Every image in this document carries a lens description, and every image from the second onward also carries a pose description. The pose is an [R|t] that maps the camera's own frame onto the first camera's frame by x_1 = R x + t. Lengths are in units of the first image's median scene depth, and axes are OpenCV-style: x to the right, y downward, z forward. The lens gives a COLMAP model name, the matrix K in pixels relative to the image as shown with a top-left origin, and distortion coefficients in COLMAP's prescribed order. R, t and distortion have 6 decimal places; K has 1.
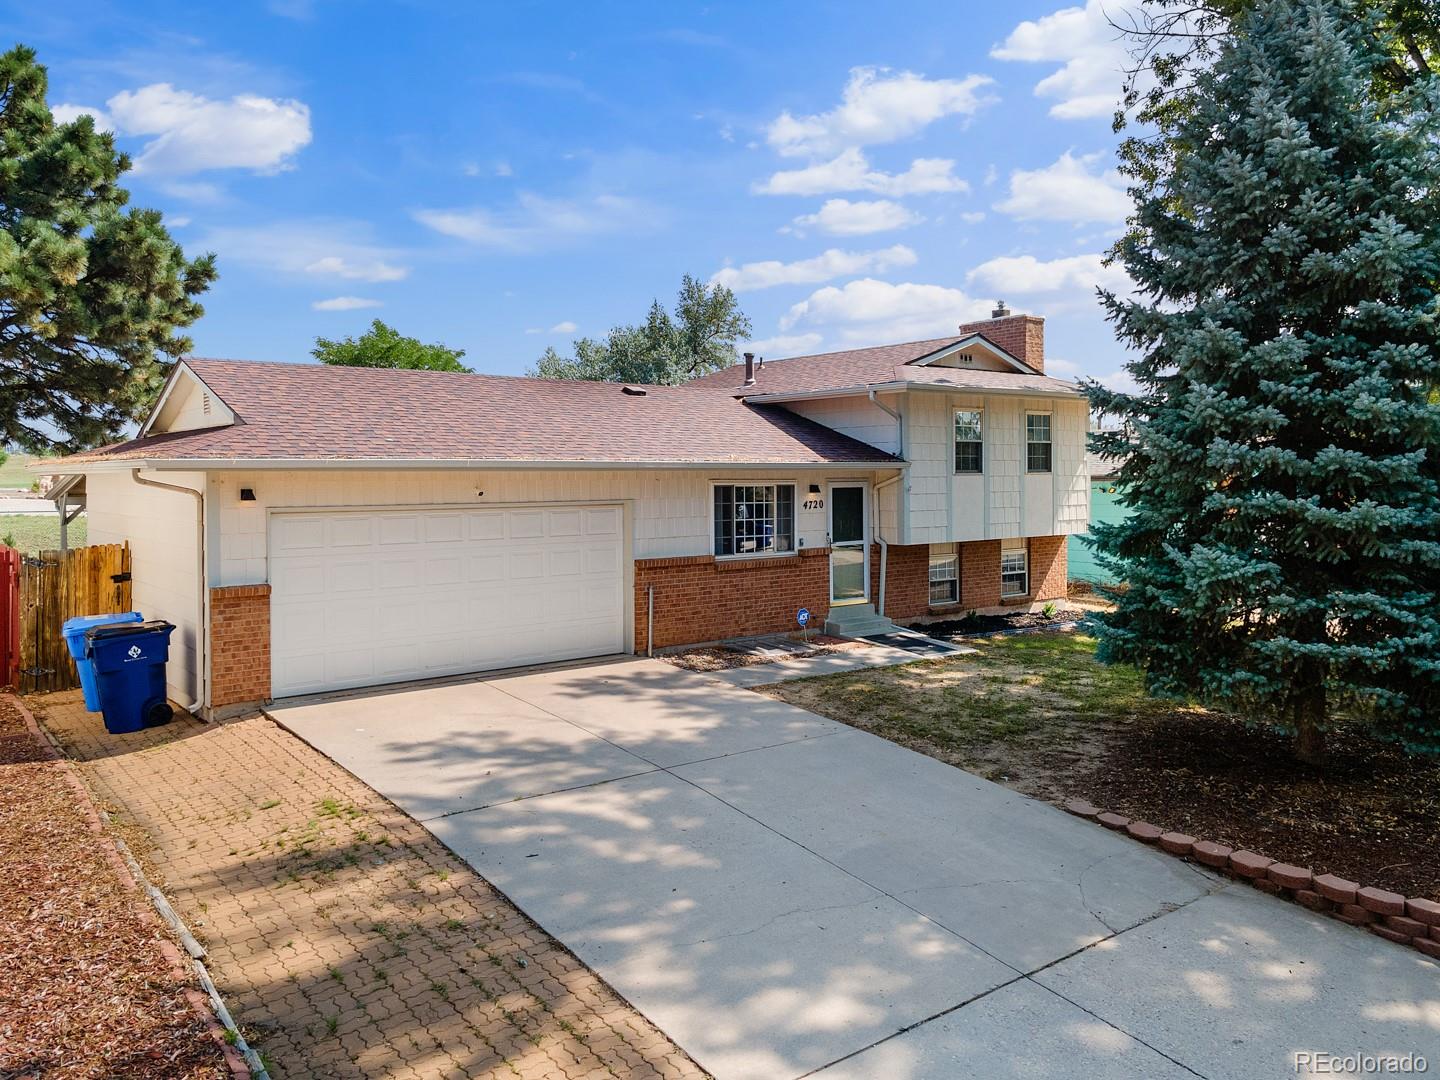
lens RADIAL K [[1102.6, 0, 729.4], [0, 1102.6, 483.8], [0, 0, 1]] dist [0.044050, 0.009251]
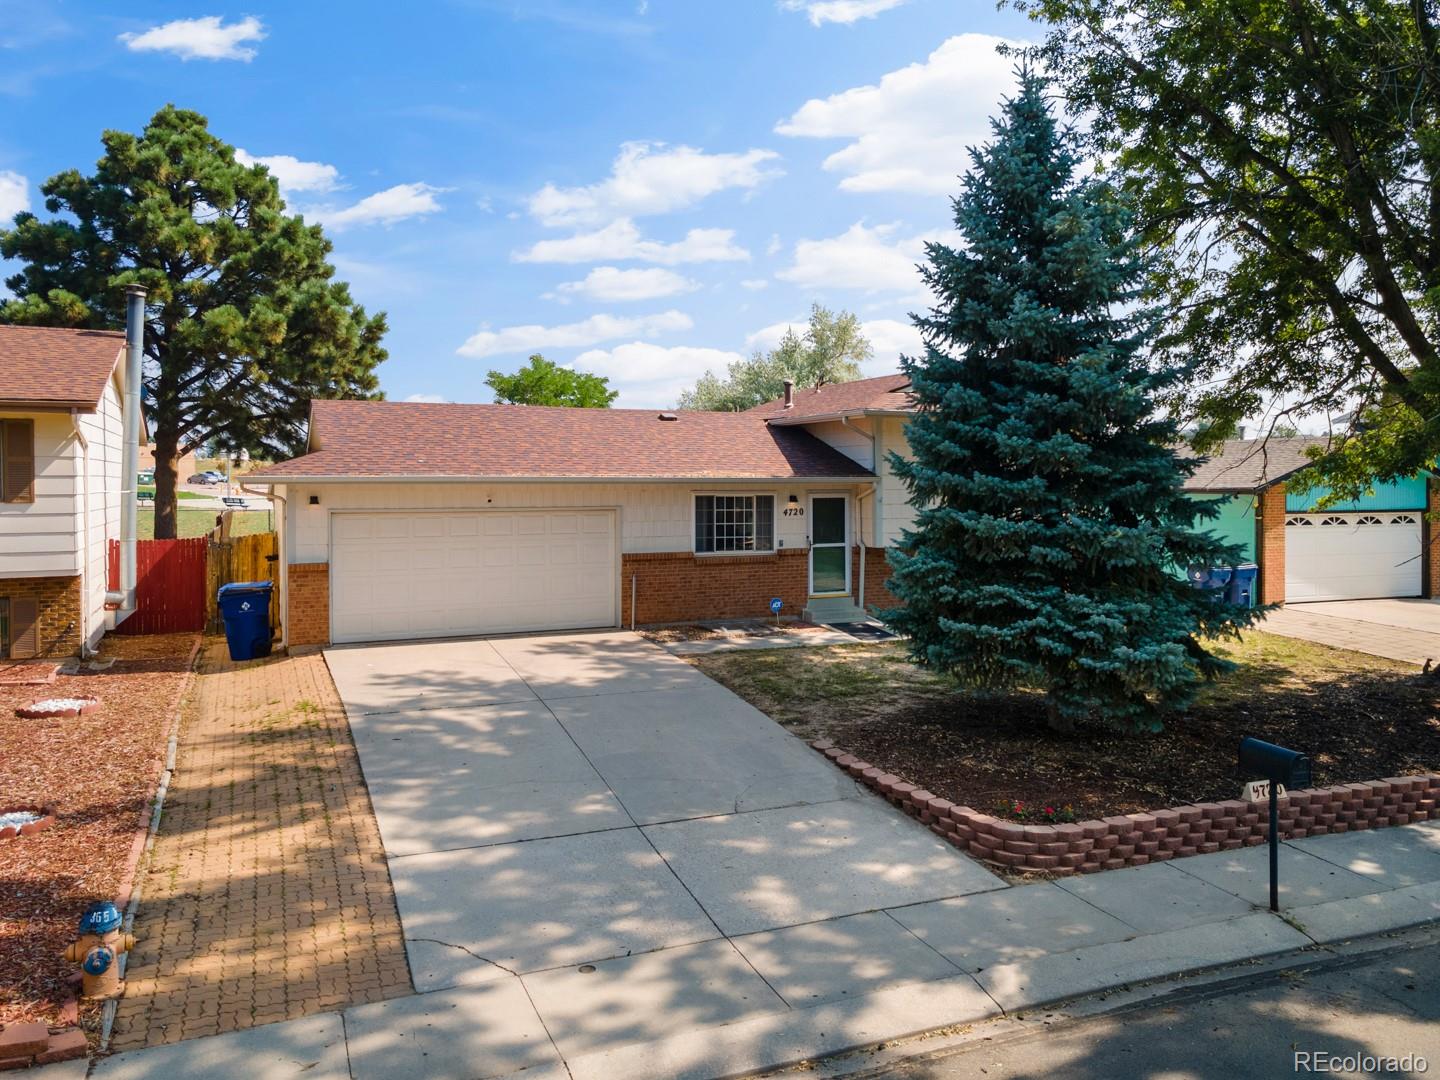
lens RADIAL K [[1102.6, 0, 729.4], [0, 1102.6, 483.8], [0, 0, 1]] dist [0.044050, 0.009251]
pose [[0.965954, 0.006590, -0.258631, 0.330403], [-0.007417, 0.999970, -0.002222, -0.008976], [0.258608, 0.004065, 0.965974, -0.180620]]
